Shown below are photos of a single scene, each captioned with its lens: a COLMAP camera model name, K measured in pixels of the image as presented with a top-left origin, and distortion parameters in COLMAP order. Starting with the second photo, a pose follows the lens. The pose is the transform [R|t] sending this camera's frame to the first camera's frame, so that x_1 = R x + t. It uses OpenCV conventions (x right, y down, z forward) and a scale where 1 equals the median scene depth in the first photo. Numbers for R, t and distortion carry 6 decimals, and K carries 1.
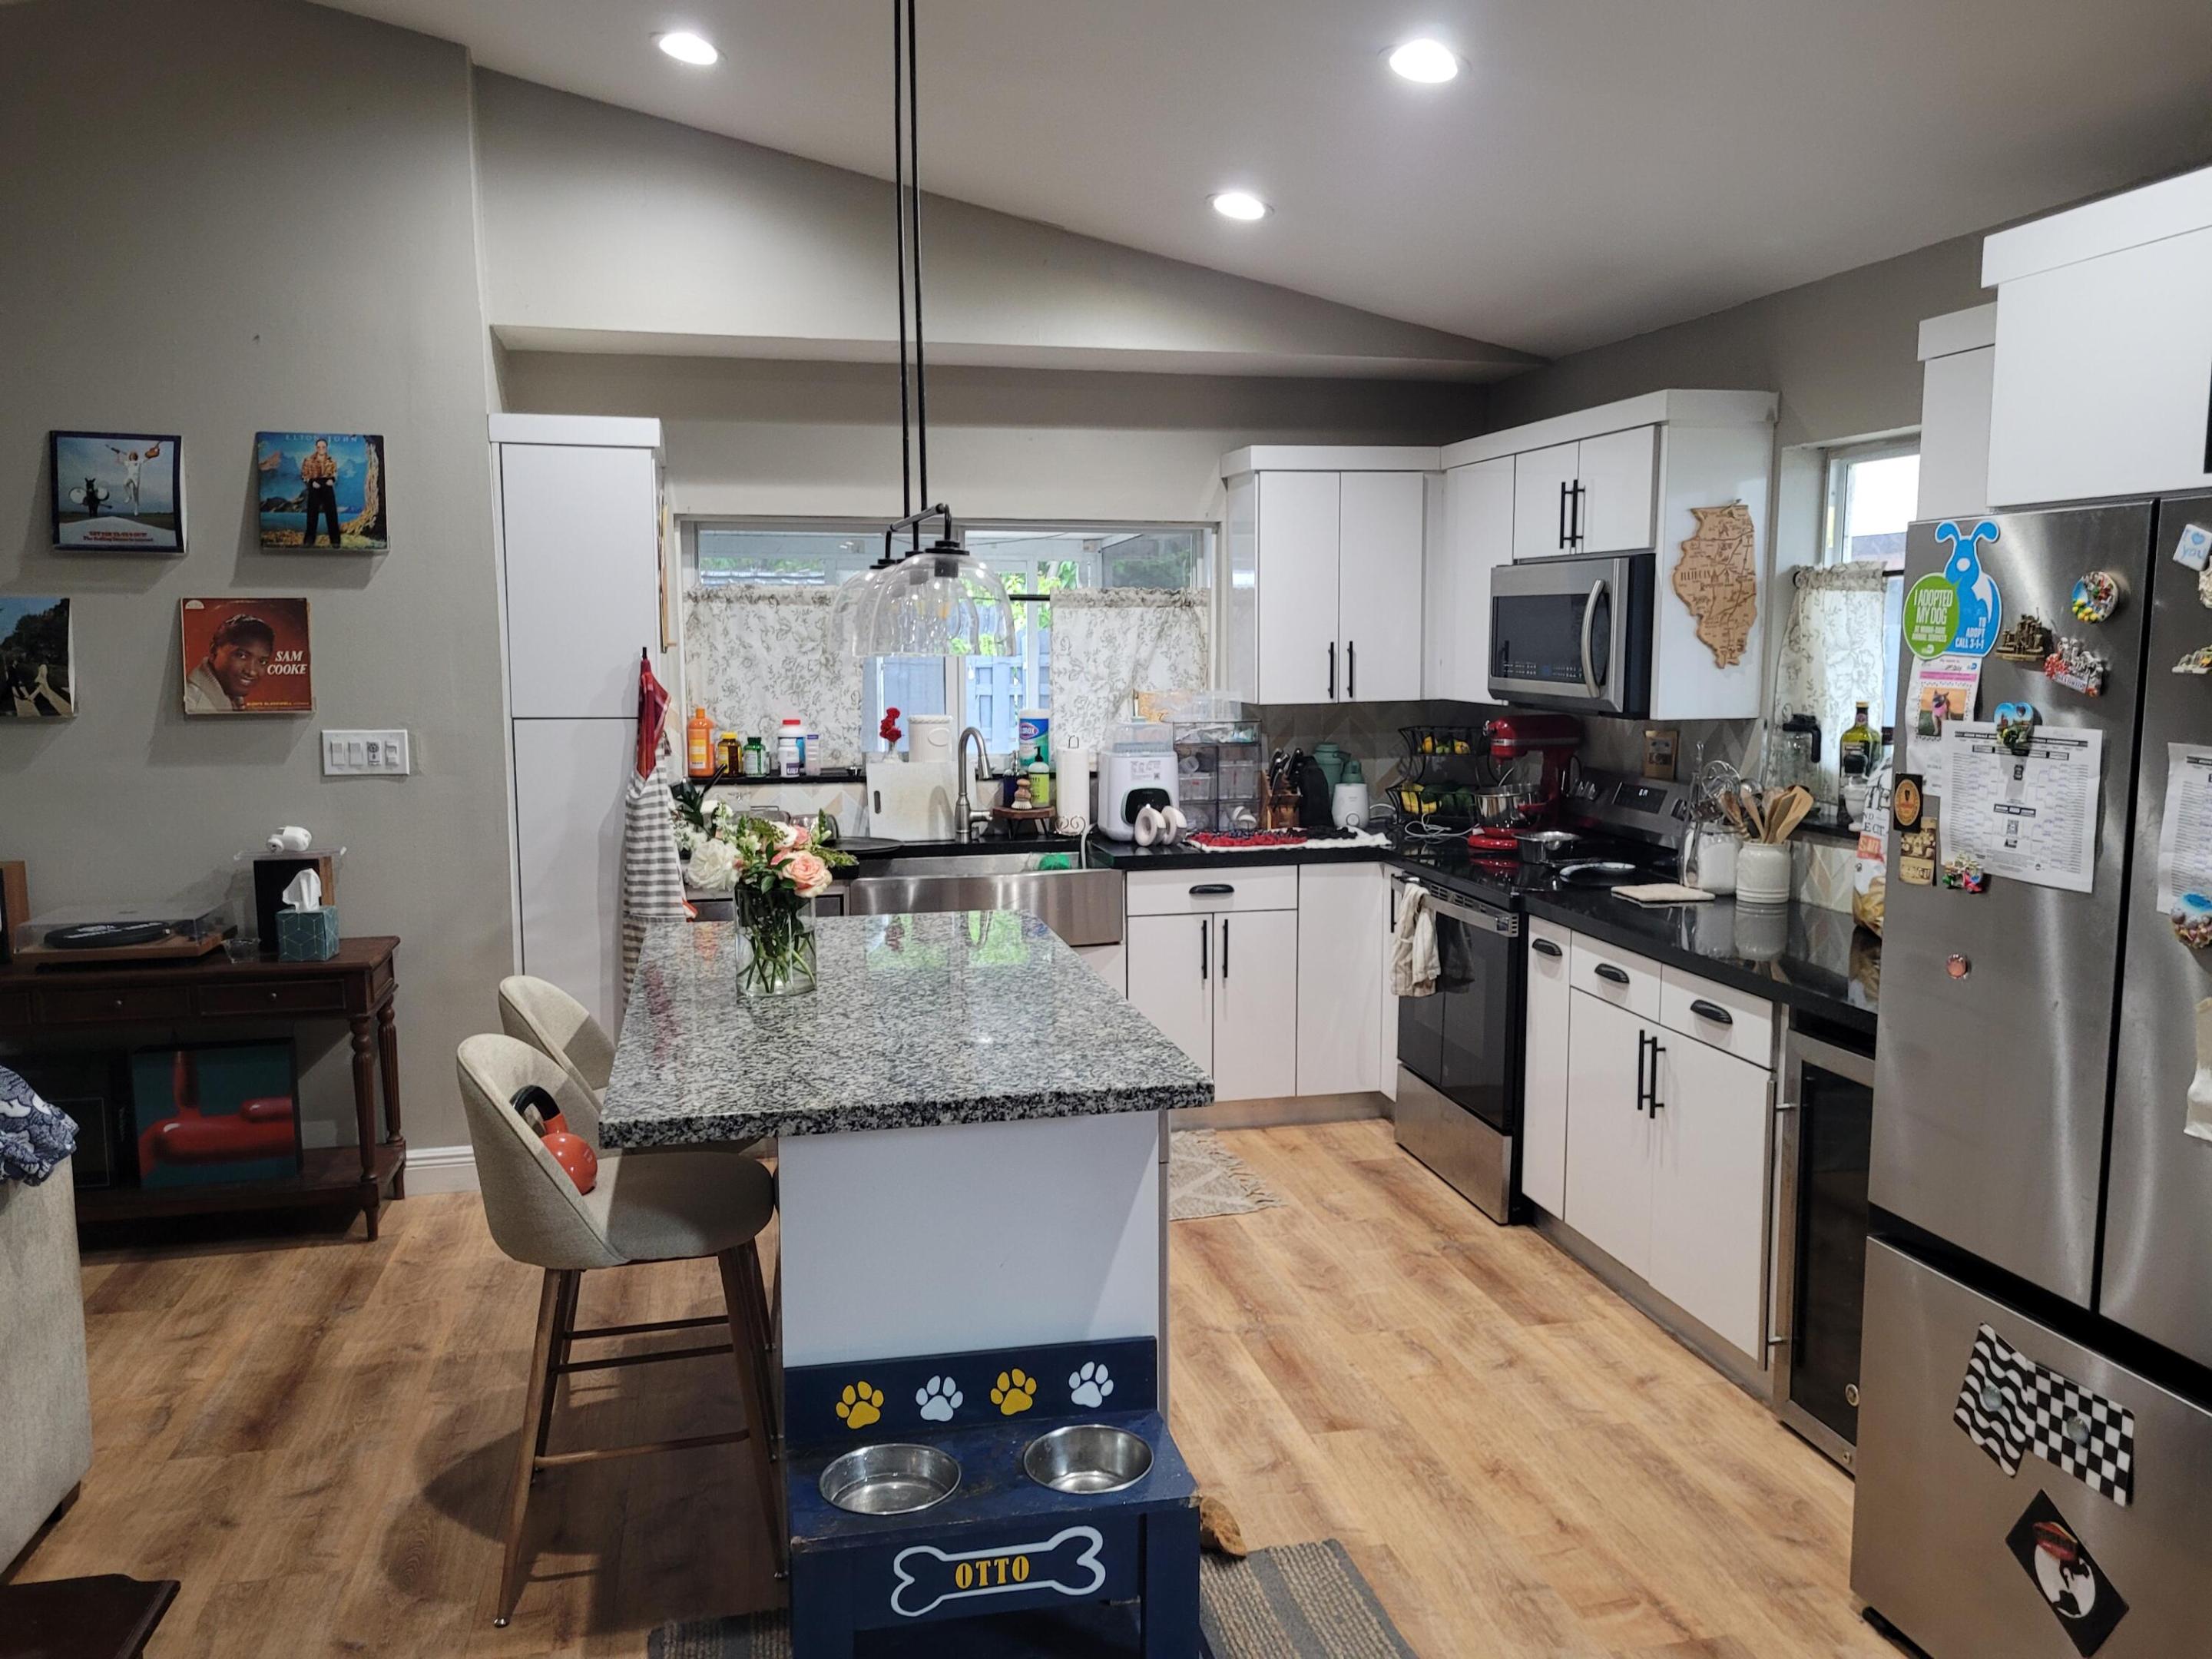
lens RADIAL K [[1669.6, 0, 1106.0], [0, 1669.6, 829.5], [0, 0, 1]] dist [0.036976, -0.007372]
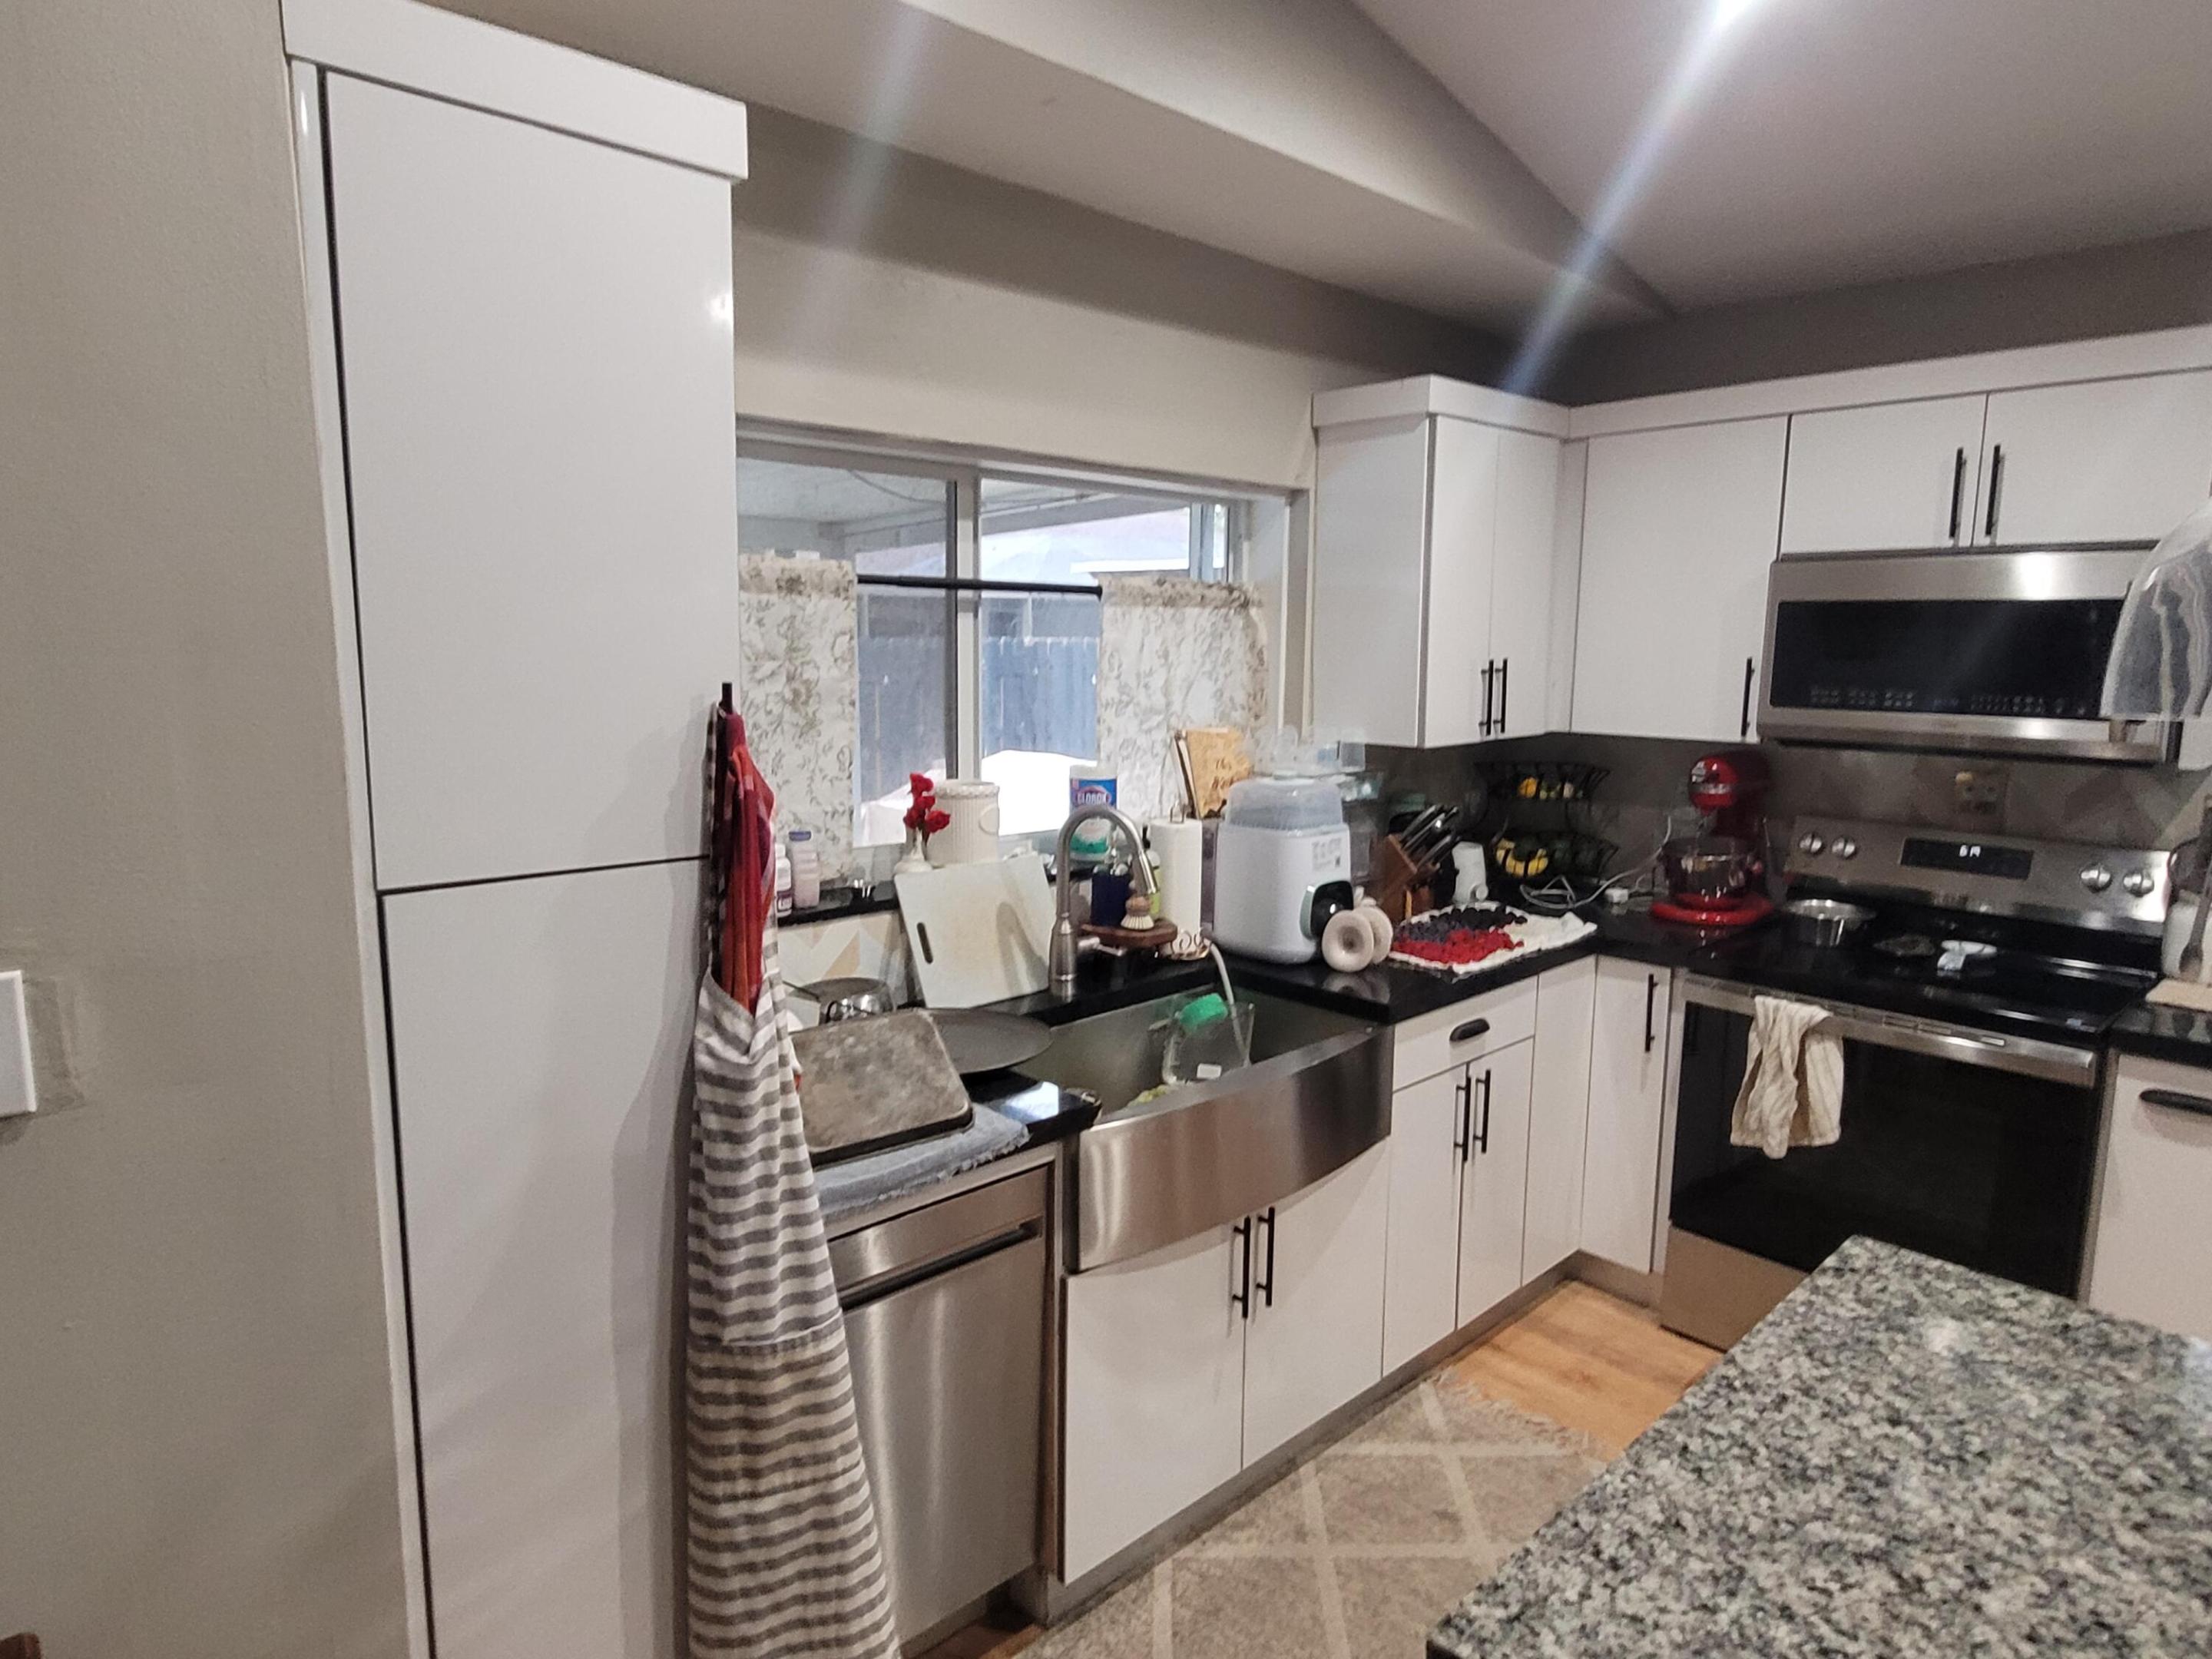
lens RADIAL K [[1302.5, 0, 1095.7], [0, 1302.5, 823.1], [0, 0, 1]] dist [0.004113, -0.001111]
pose [[0.861551, -0.065542, 0.503422, -0.376754], [0.052959, 0.997824, 0.039277, -0.087519], [-0.504901, -0.007178, 0.863147, 0.719503]]
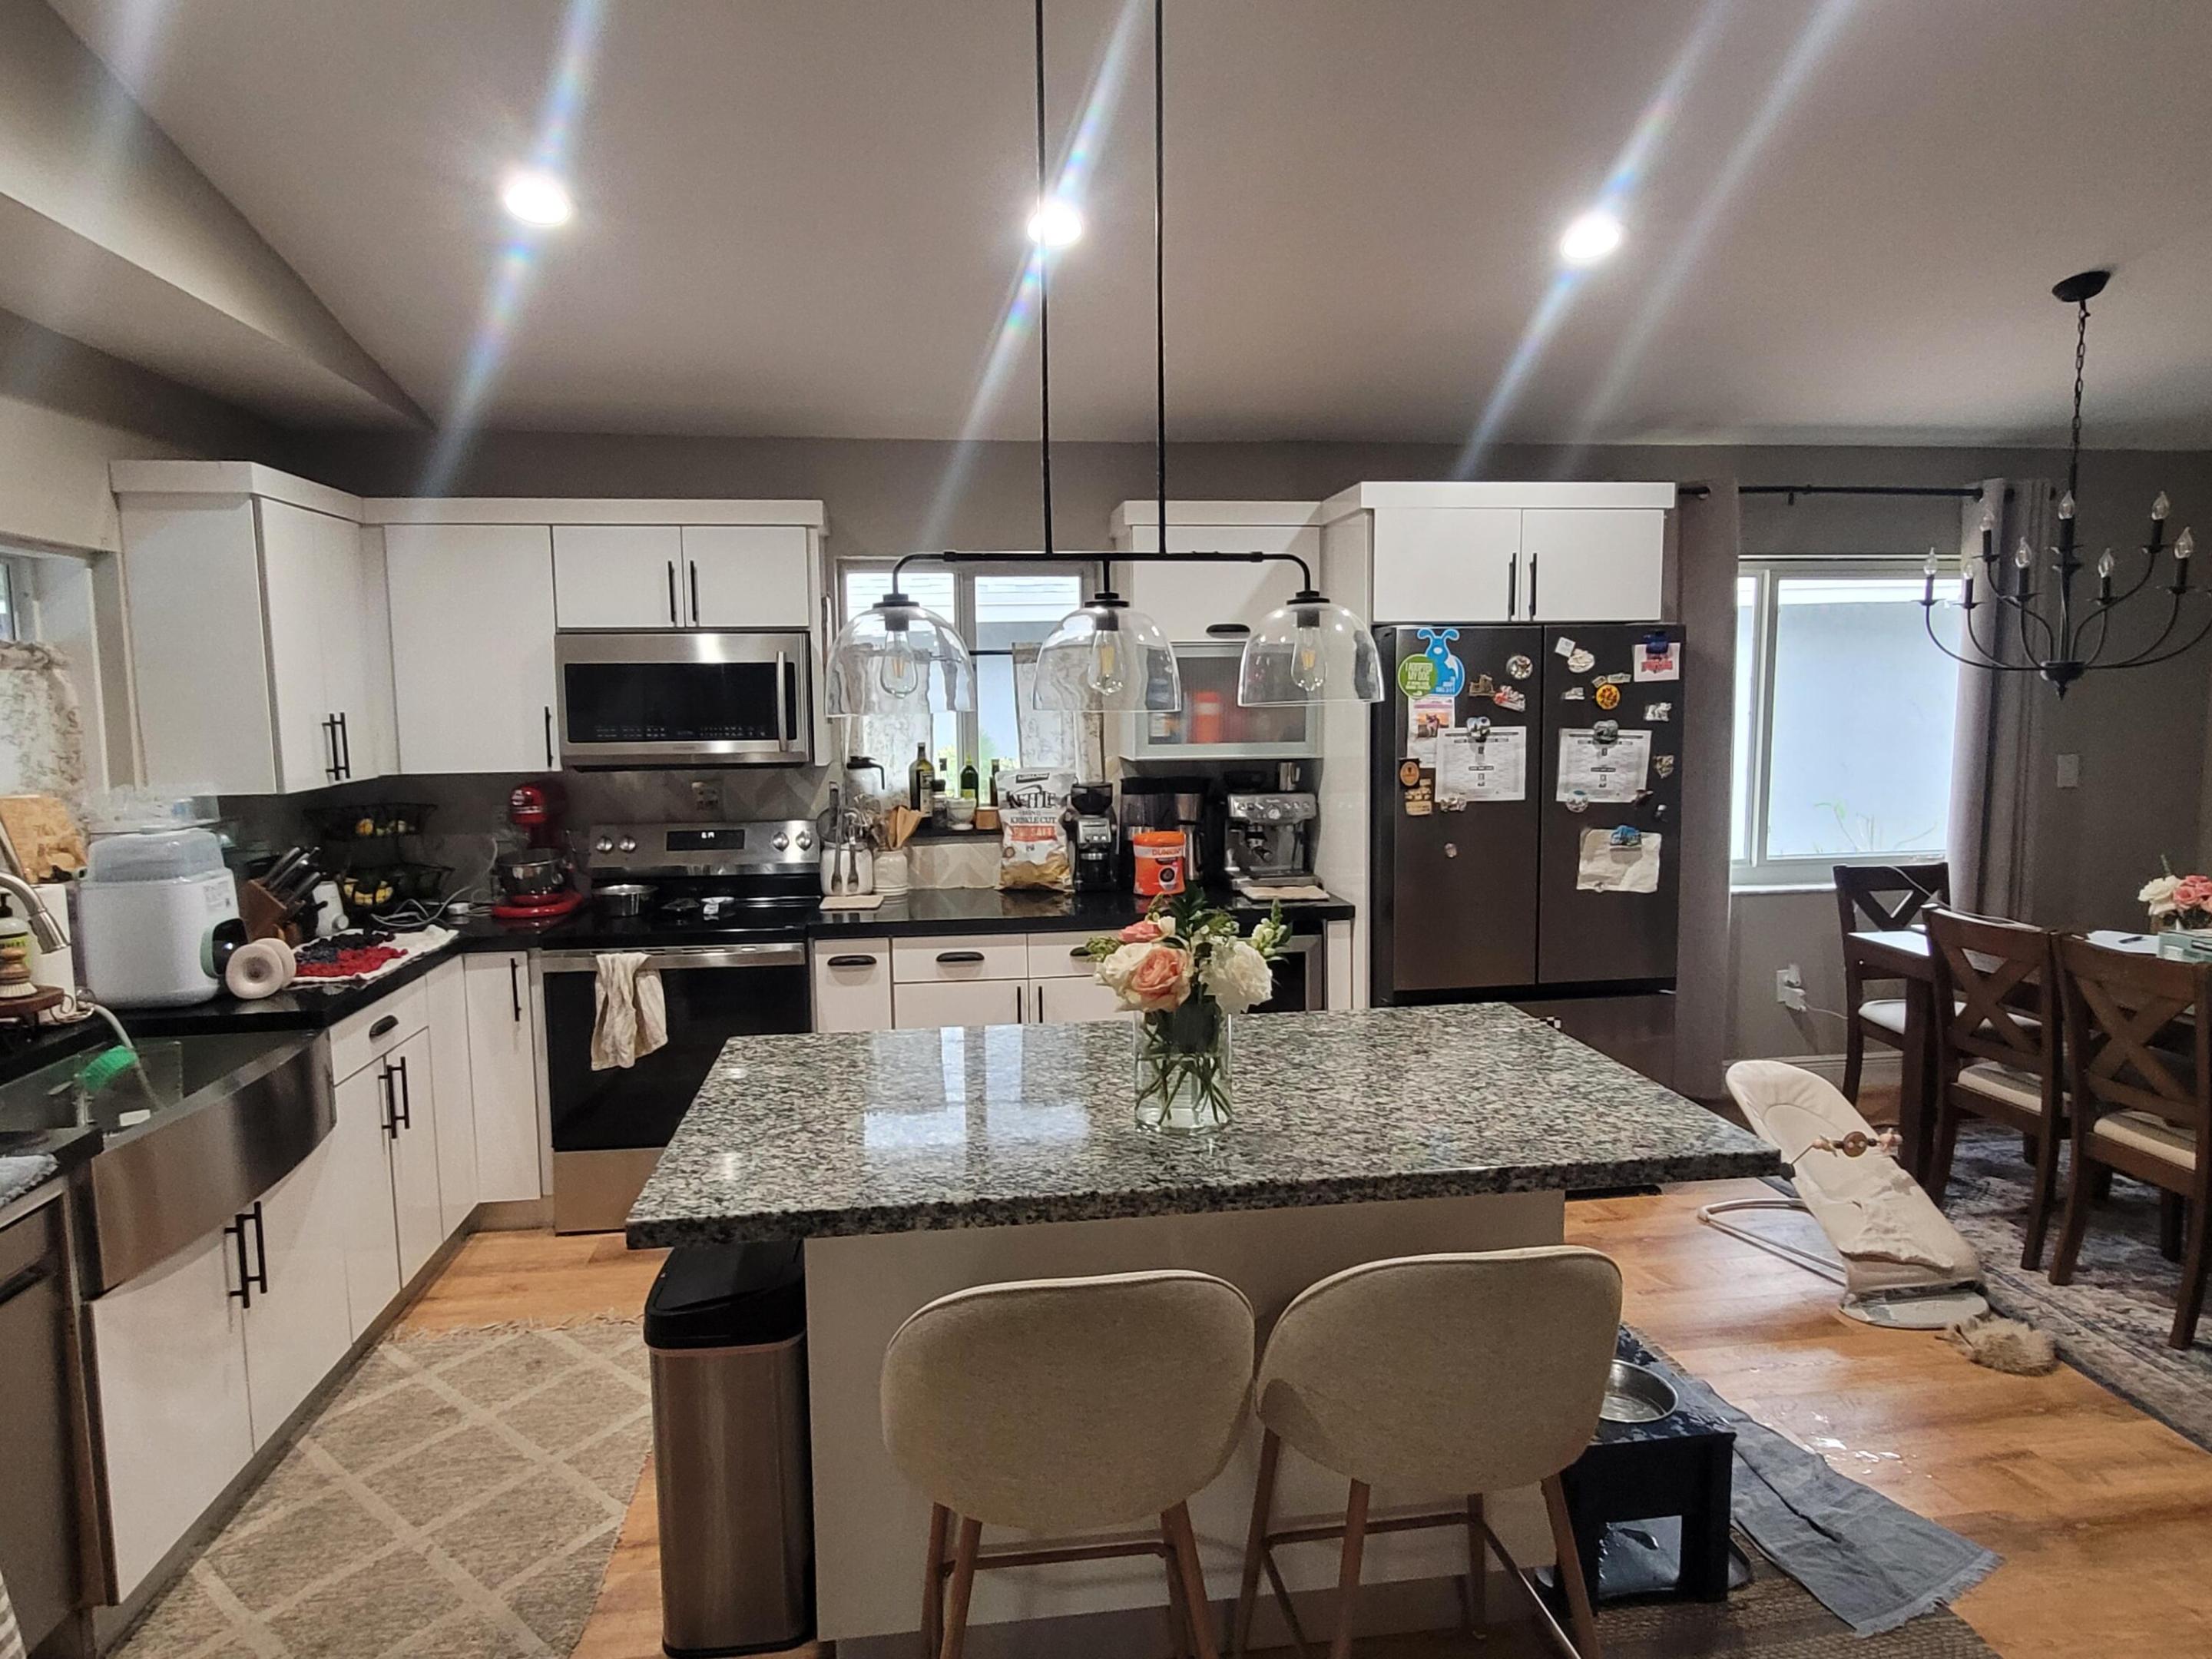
lens RADIAL K [[1302.5, 0, 1095.7], [0, 1302.5, 823.1], [0, 0, 1]] dist [0.004113, -0.001111]
pose [[0.095255, -0.099581, 0.990460, -0.583130], [0.133598, 0.987261, 0.086411, -0.077267], [-0.986447, 0.124093, 0.107345, 0.681260]]
